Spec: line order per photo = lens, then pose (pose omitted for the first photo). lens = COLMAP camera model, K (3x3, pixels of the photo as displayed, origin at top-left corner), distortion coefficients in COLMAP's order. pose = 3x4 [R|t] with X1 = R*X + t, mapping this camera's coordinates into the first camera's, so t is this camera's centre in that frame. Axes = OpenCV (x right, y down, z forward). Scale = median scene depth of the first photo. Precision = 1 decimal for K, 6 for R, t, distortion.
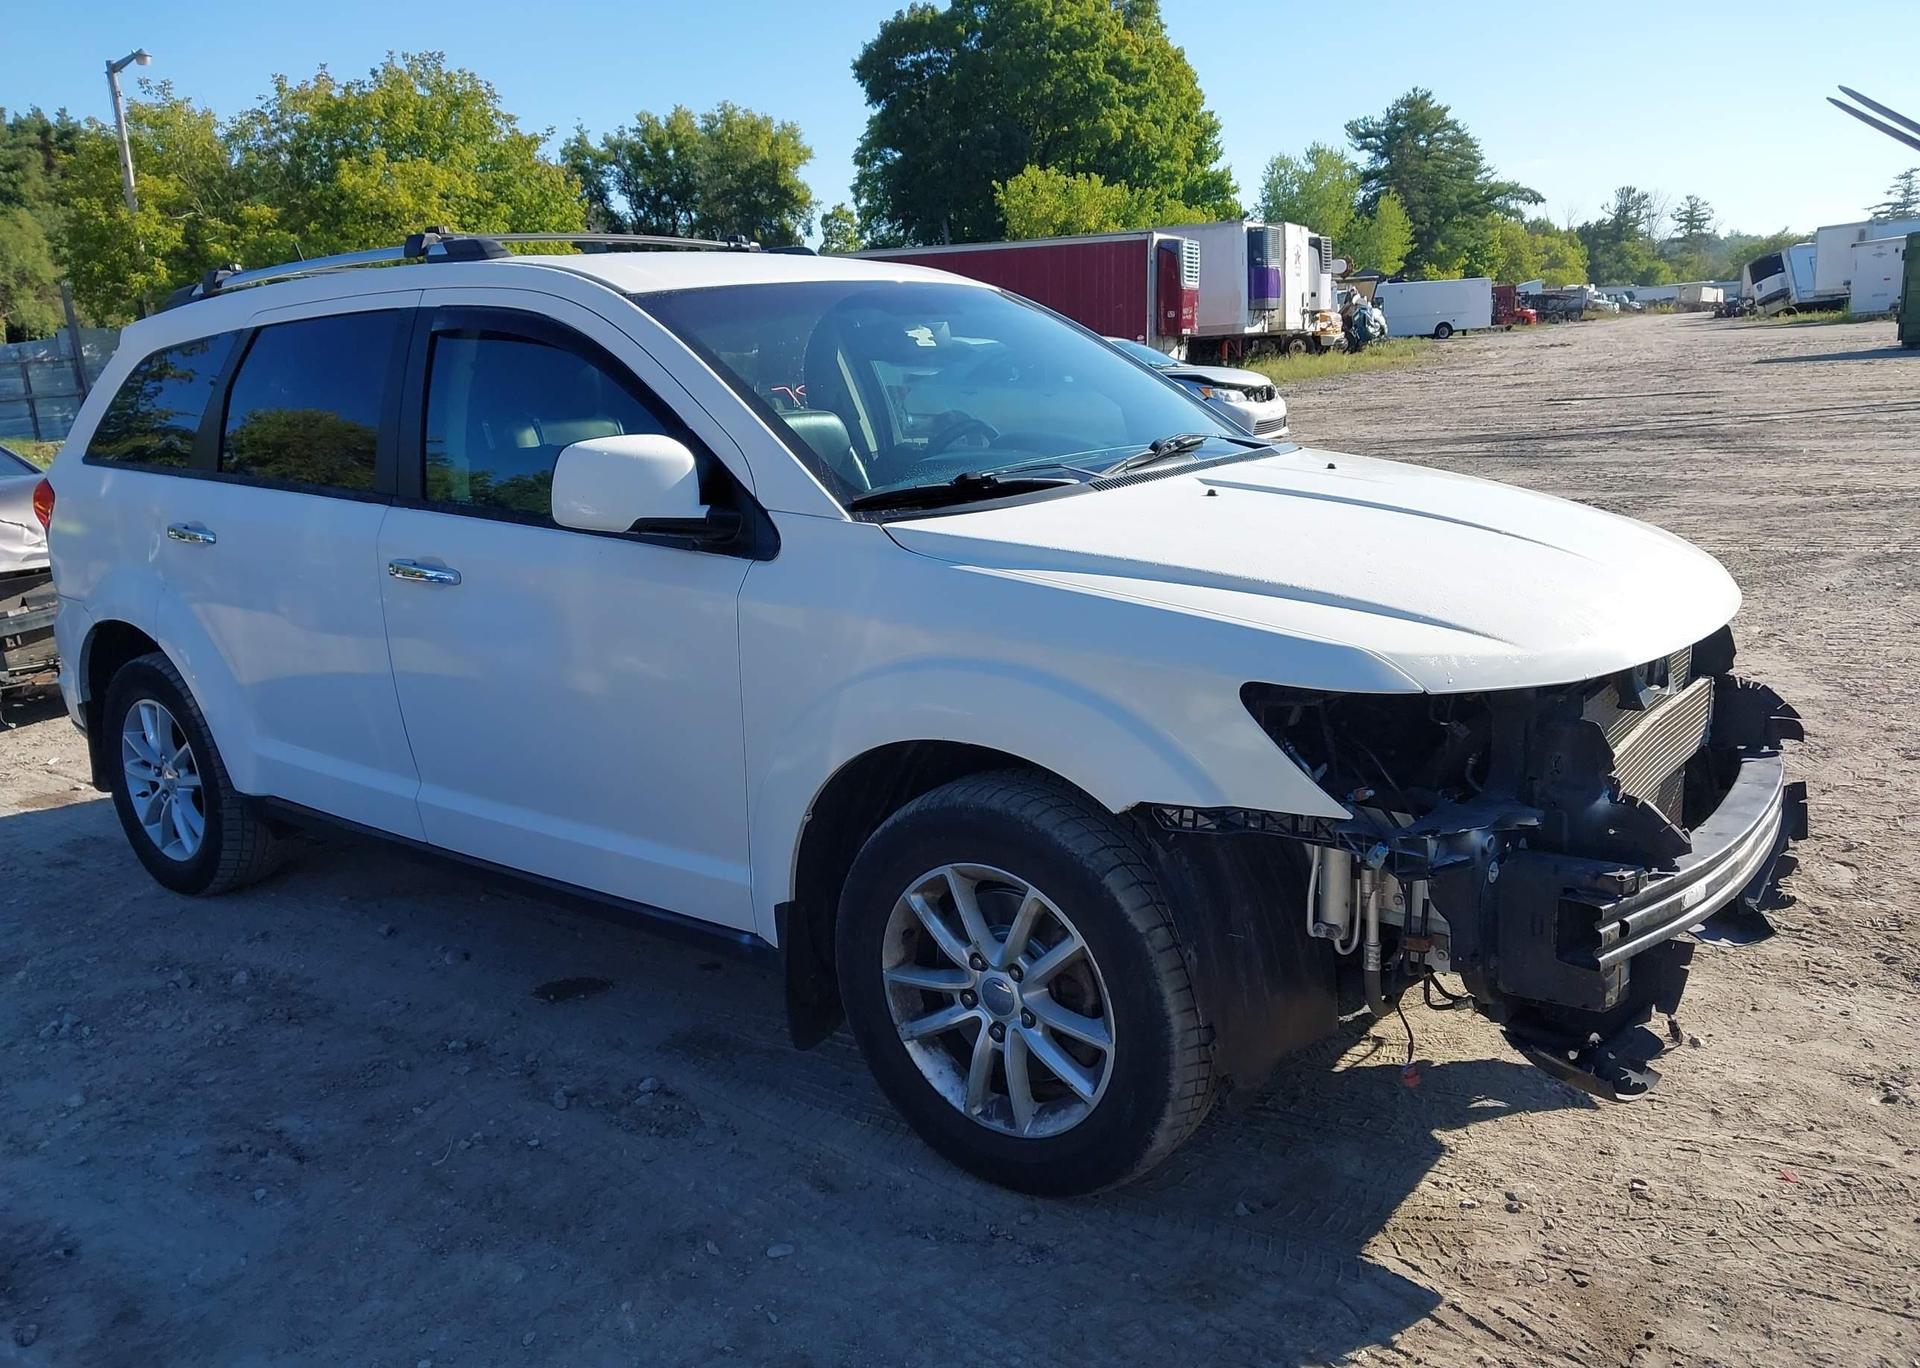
lens RADIAL K [[1533.6, 0, 917.0], [0, 1533.6, 678.4], [0, 0, 1]] dist [0.012337, -0.009700]
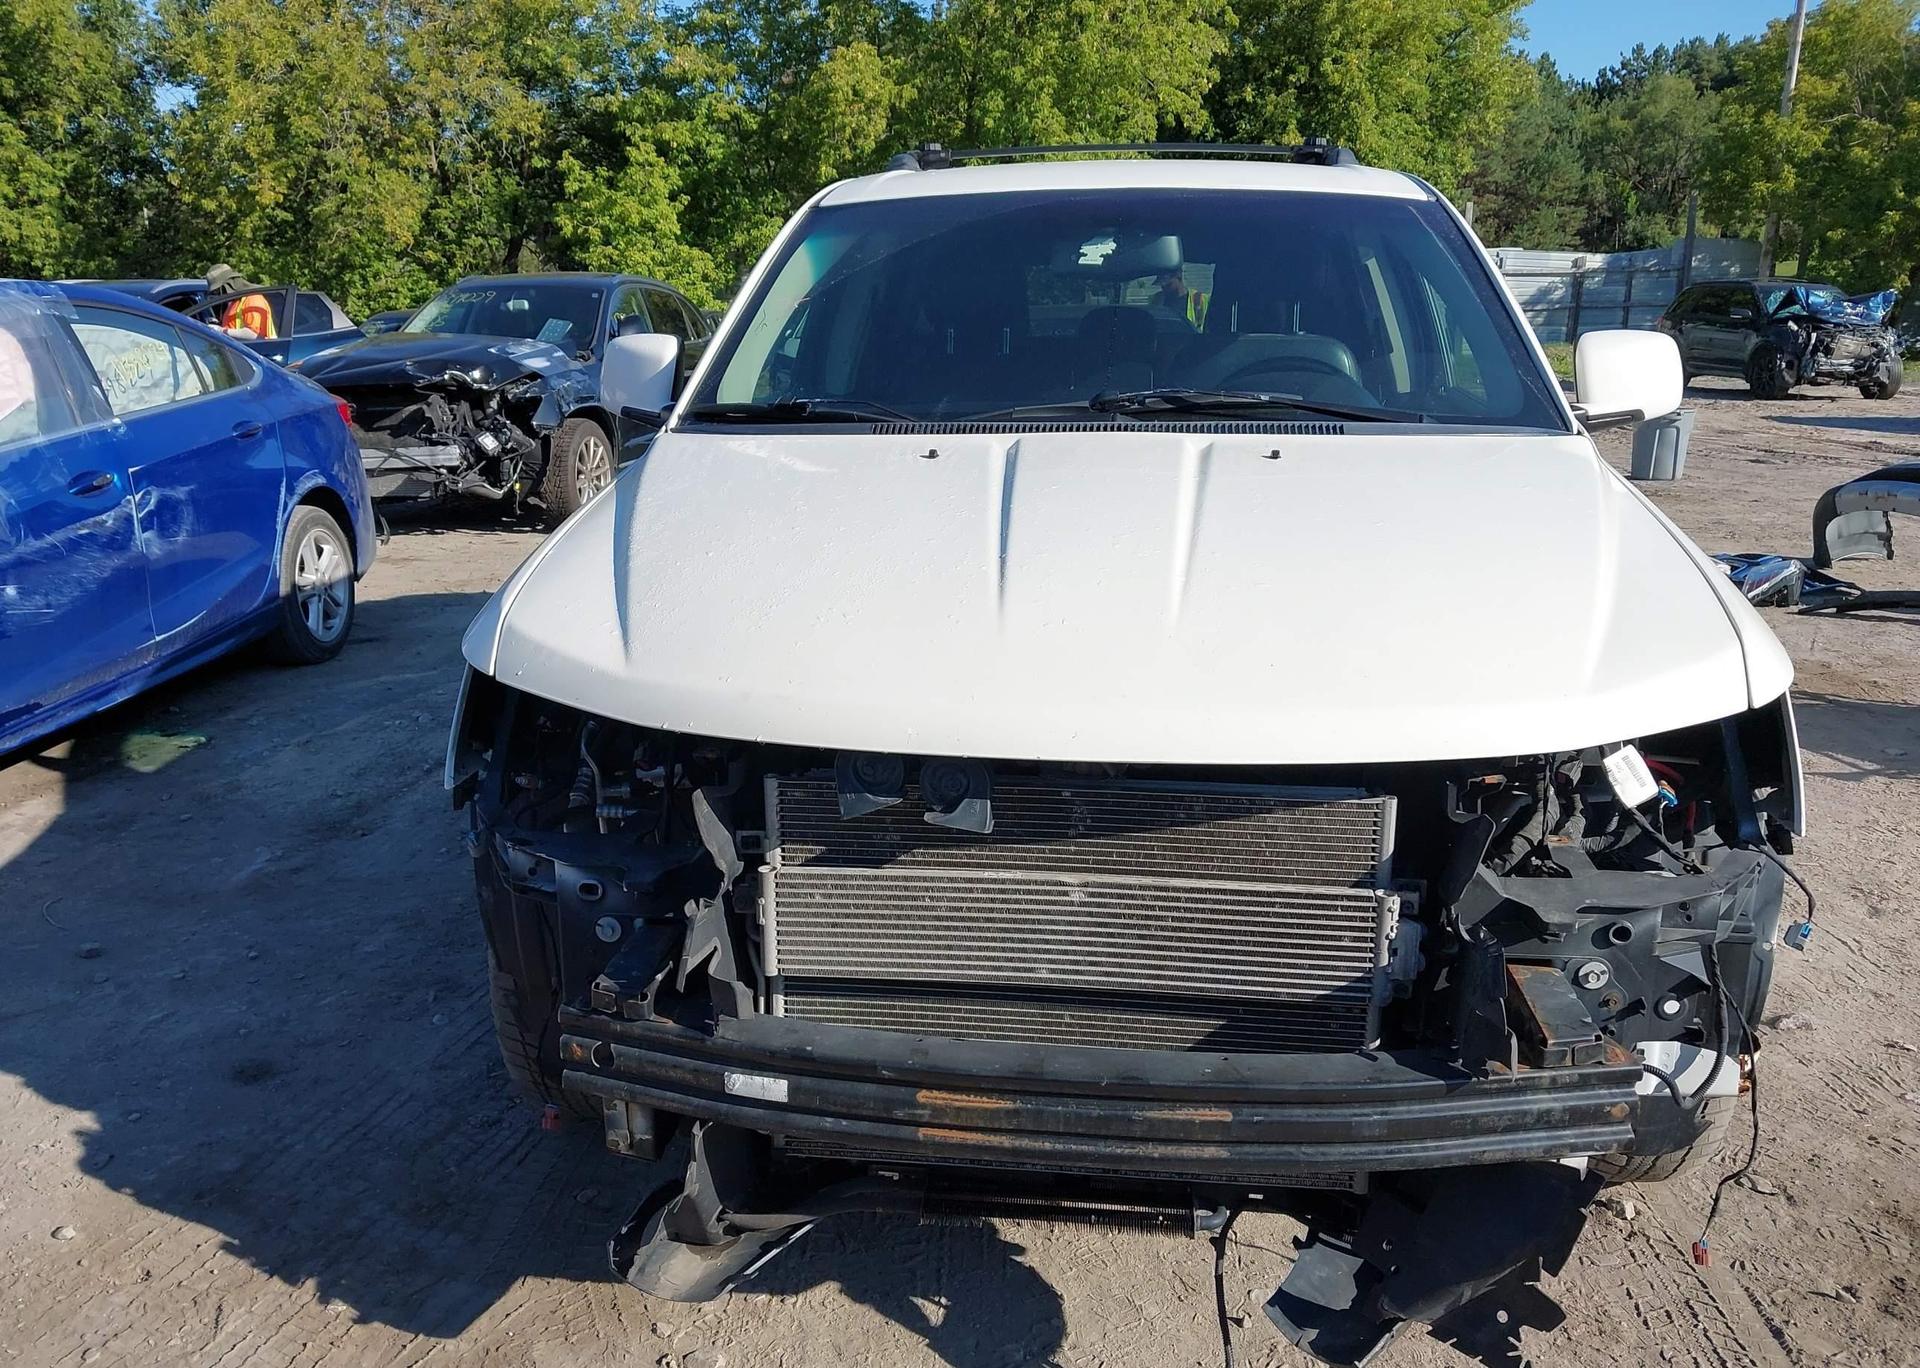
lens RADIAL K [[1533.6, 0, 923.7], [0, 1533.6, 674.8], [0, 0, 1]] dist [0.012337, -0.009700]
pose [[0.517325, 0.247538, -0.819207, 0.758057], [-0.204180, 0.965310, 0.162747, -0.118291], [0.831075, 0.083073, 0.549921, 0.470614]]
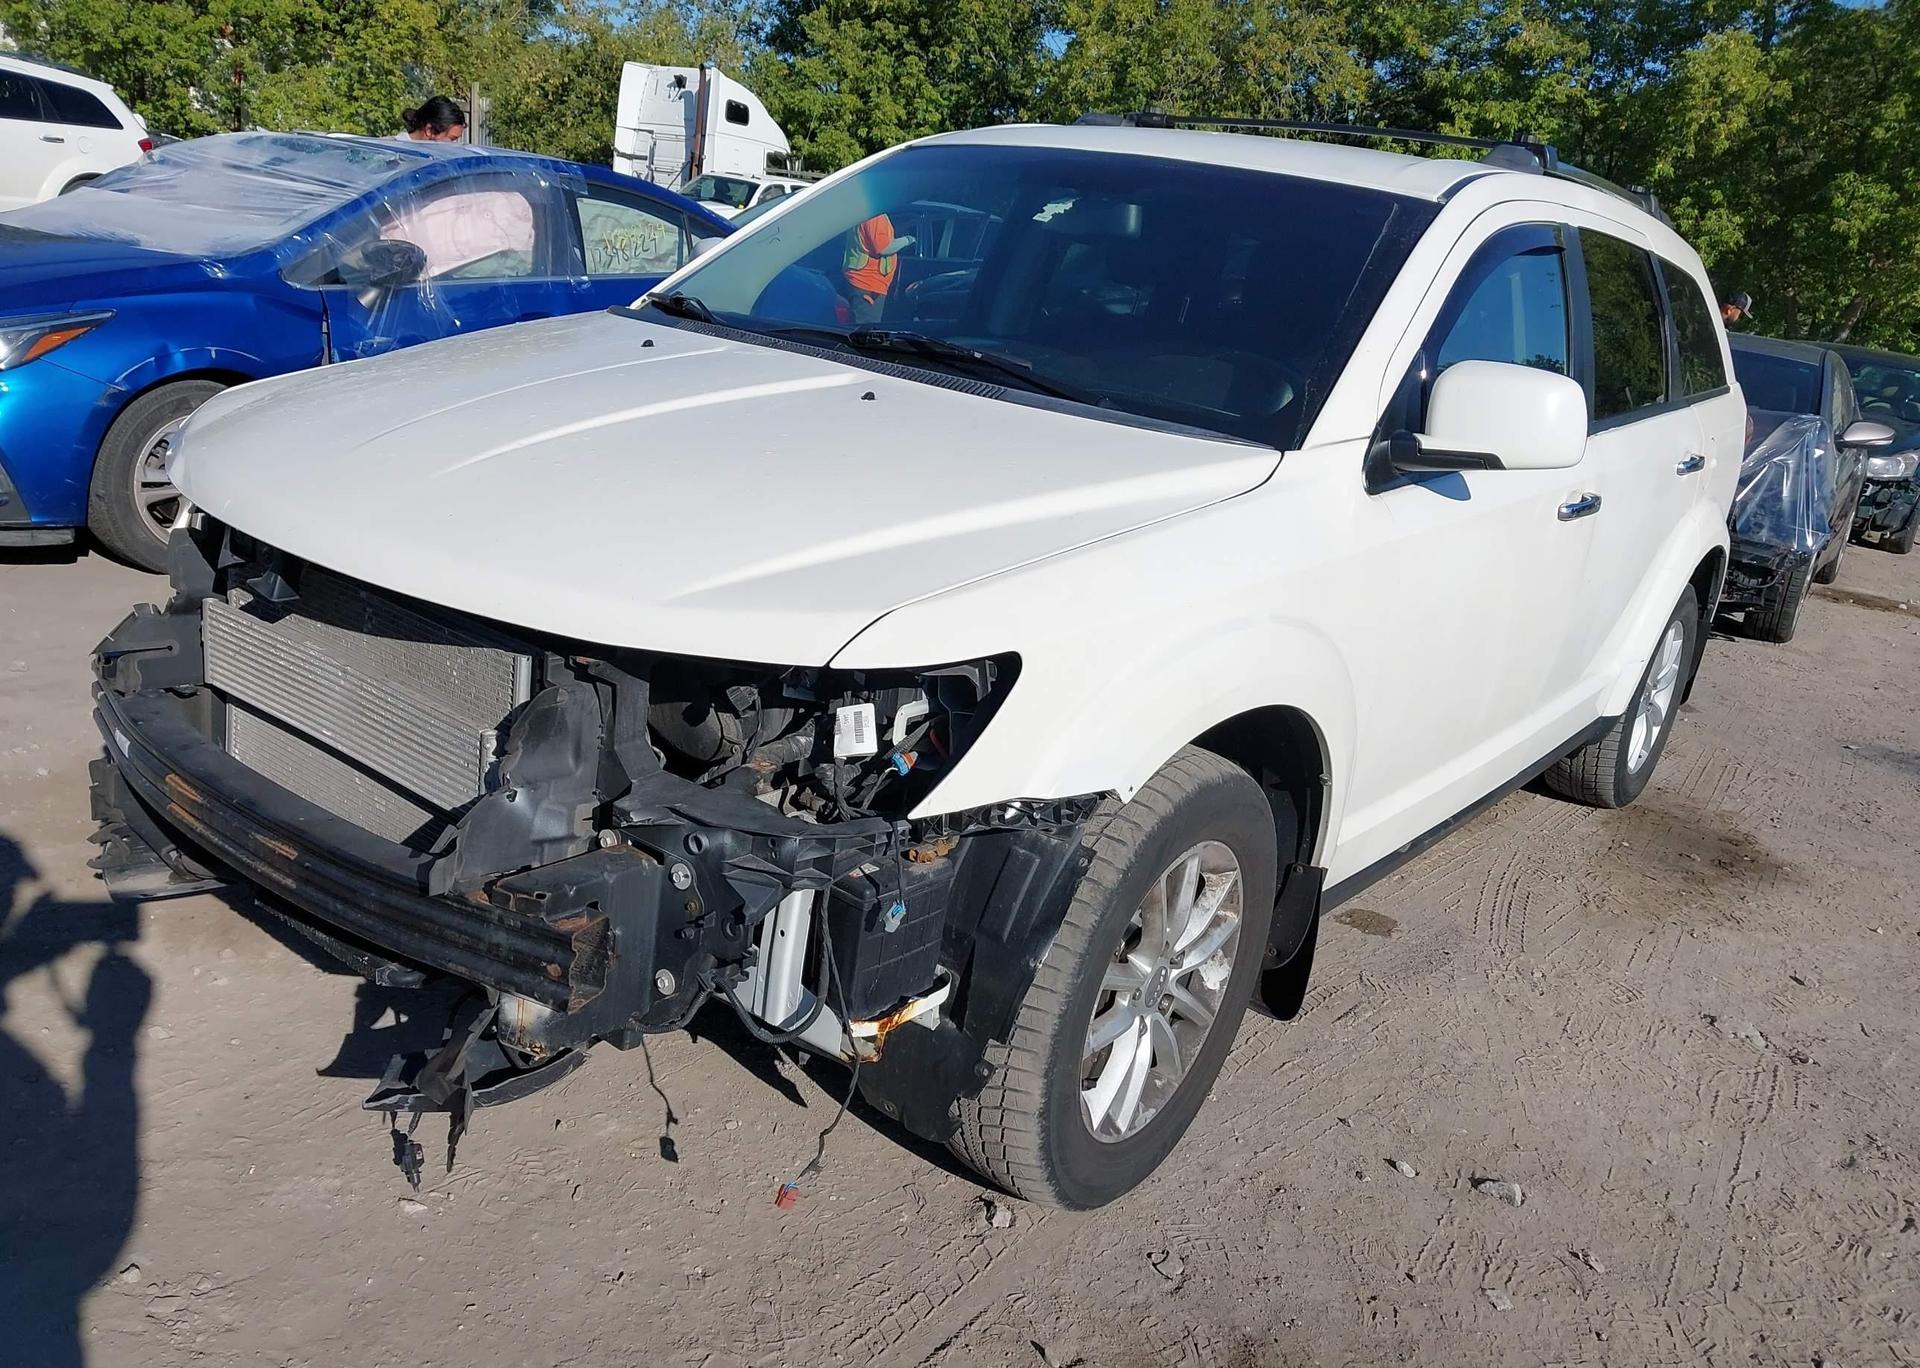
lens RADIAL K [[1533.6, 0, 944.3], [0, 1533.6, 676.6], [0, 0, 1]] dist [0.012337, -0.009700]
pose [[-0.006964, 0.333581, -0.942696, 0.973418], [-0.337602, 0.886583, 0.316219, -0.254302], [0.941263, 0.320459, 0.106443, 0.963006]]
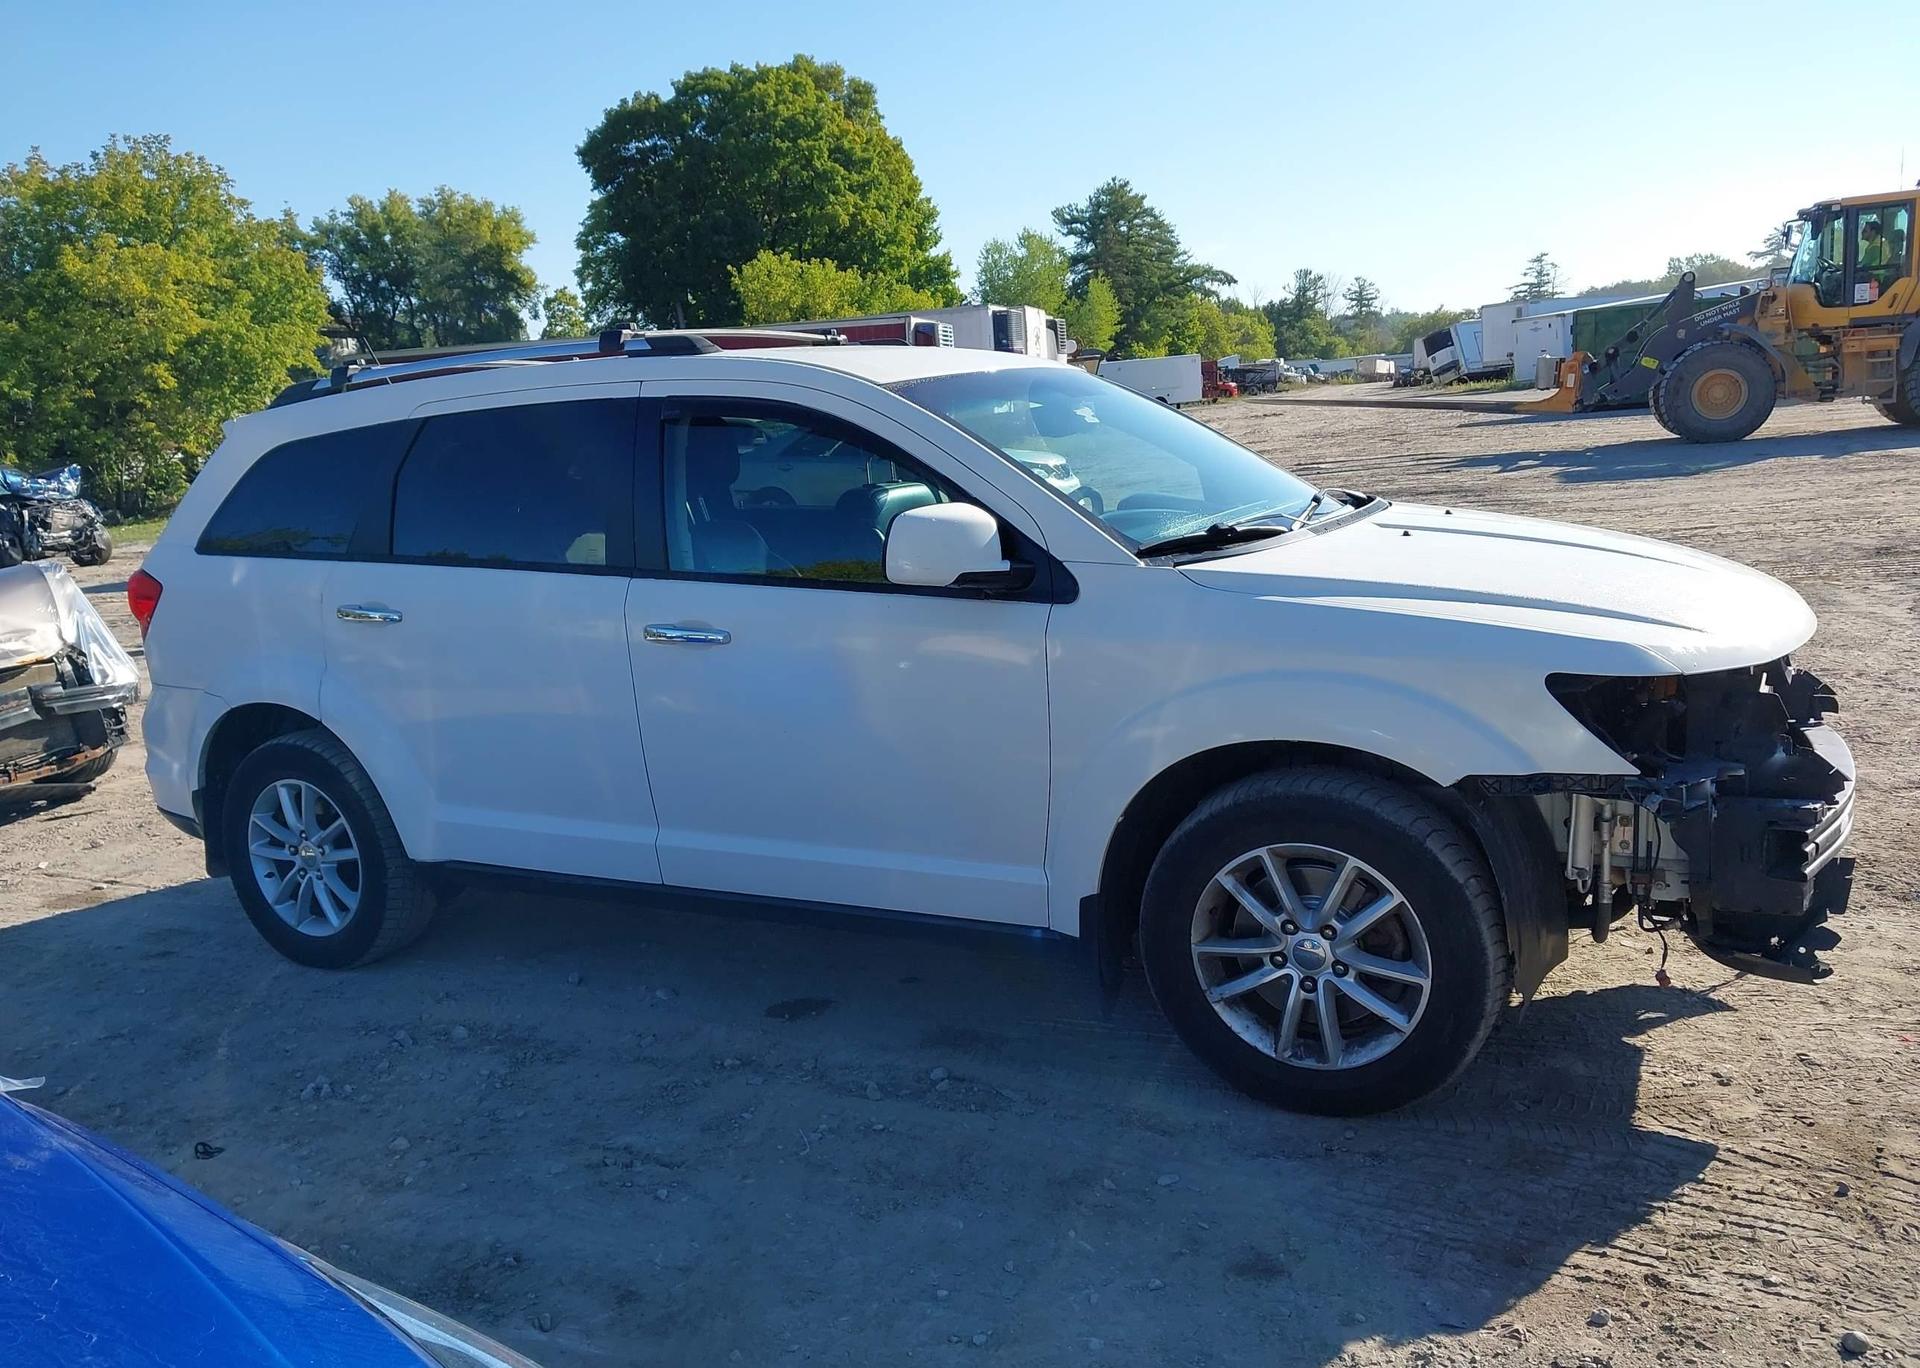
lens RADIAL K [[1533.6, 0, 910.0], [0, 1533.6, 694.1], [0, 0, 1]] dist [0.012337, -0.009700]
pose [[0.983336, -0.051349, 0.174396, -0.351758], [0.058289, 0.997689, -0.034906, 0.021897], [-0.172200, 0.044490, 0.984057, -0.109402]]
